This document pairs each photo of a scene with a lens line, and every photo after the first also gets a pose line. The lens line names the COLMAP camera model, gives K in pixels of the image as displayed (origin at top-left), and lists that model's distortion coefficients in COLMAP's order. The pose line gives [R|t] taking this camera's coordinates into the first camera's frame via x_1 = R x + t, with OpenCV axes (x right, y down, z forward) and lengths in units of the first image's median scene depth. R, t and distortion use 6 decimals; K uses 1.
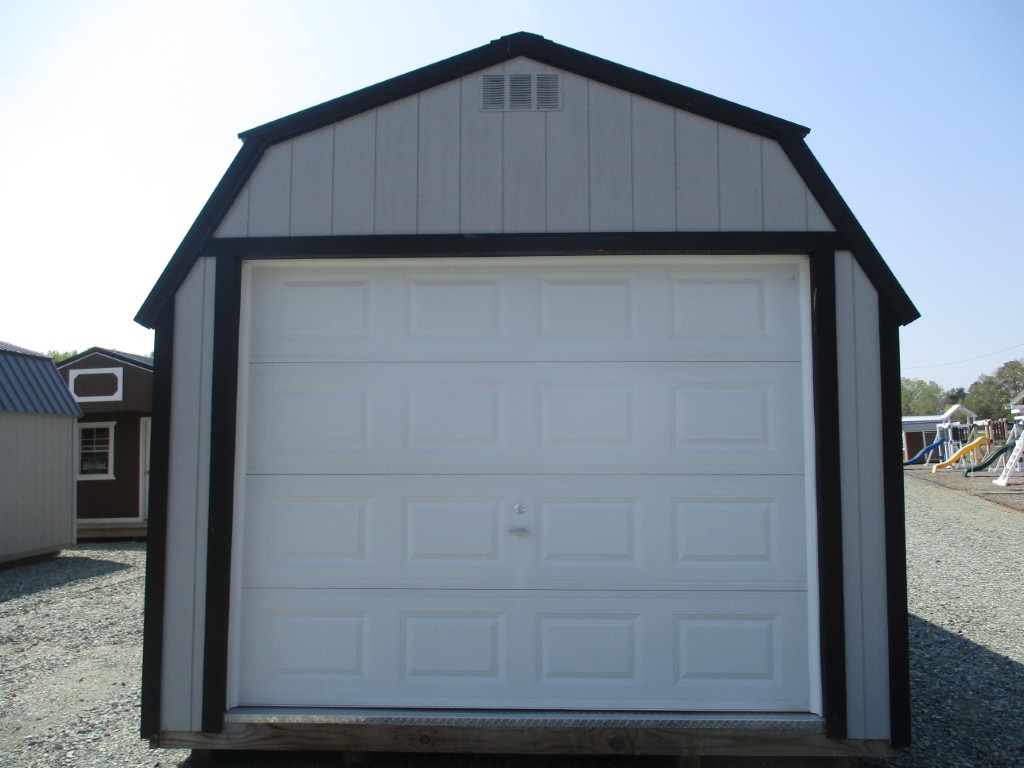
lens RADIAL K [[858.5, 0, 520.3], [0, 858.5, 378.0], [0, 0, 1]] dist [-0.027126, 0.027294]
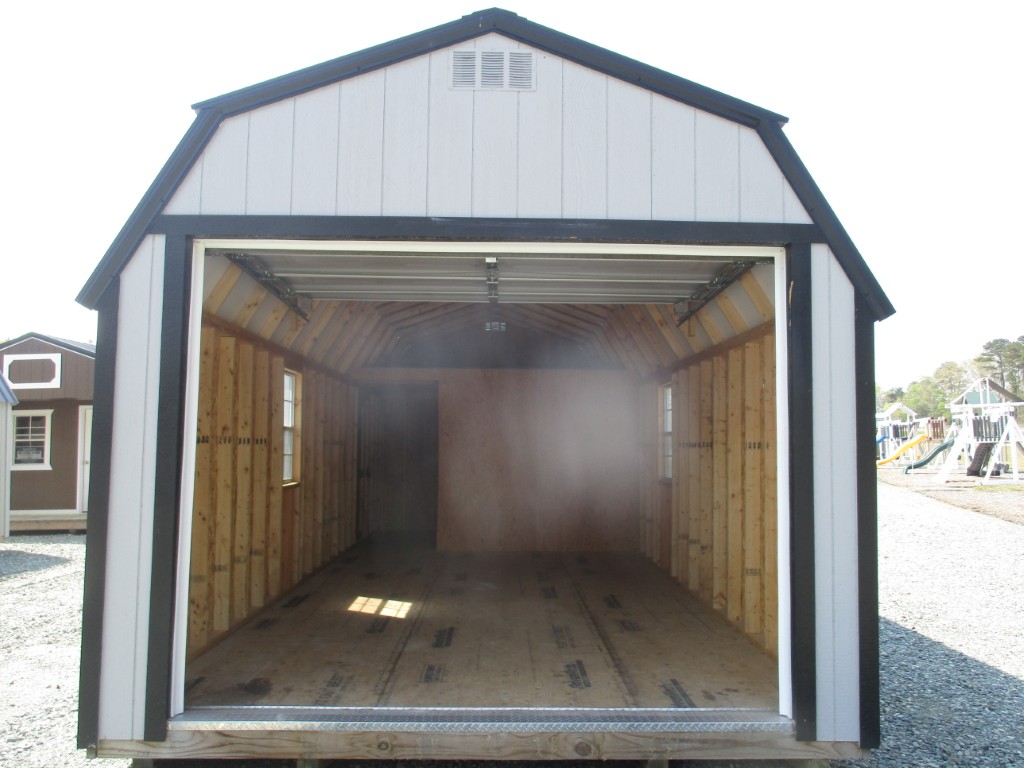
lens RADIAL K [[858.5, 0, 520.3], [0, 858.5, 378.0], [0, 0, 1]] dist [-0.027126, 0.027294]
pose [[0.998176, 0.014326, 0.058641, -0.019820], [-0.014779, 0.999864, 0.007301, 0.002631], [-0.058528, -0.008154, 0.998252, 0.040207]]
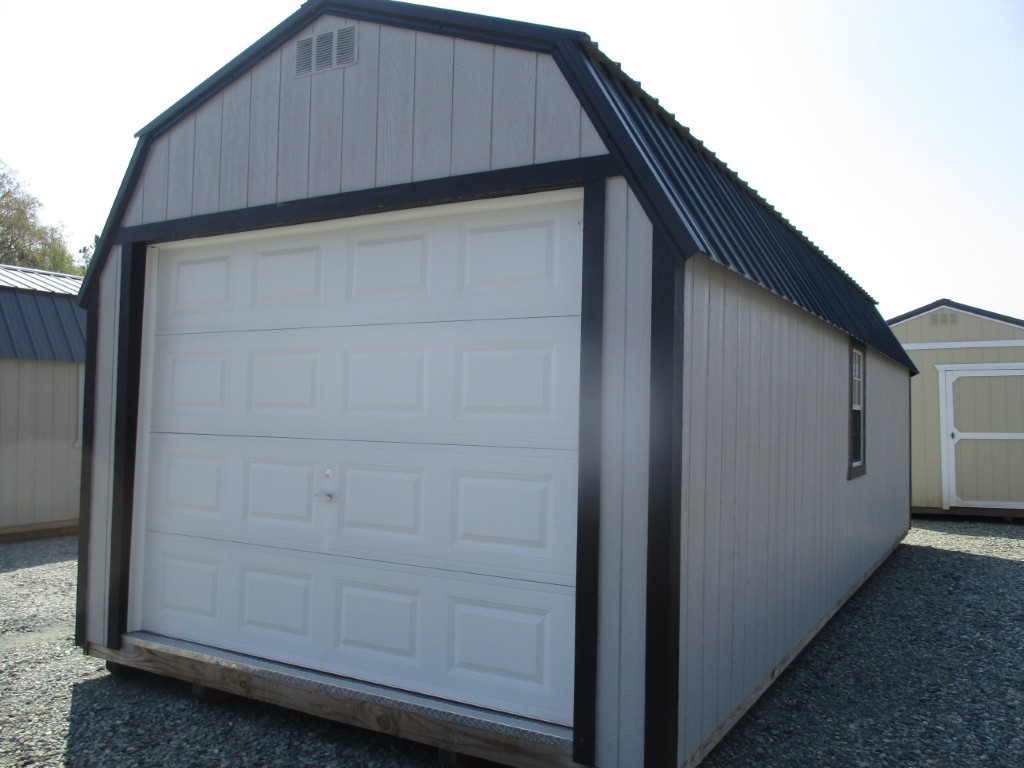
lens RADIAL K [[858.5, 0, 520.3], [0, 858.5, 378.0], [0, 0, 1]] dist [-0.027126, 0.027294]
pose [[0.880947, -0.003741, -0.473201, 0.676011], [0.022578, 0.999162, 0.034134, 0.011837], [0.472676, -0.040754, 0.880293, 0.232813]]
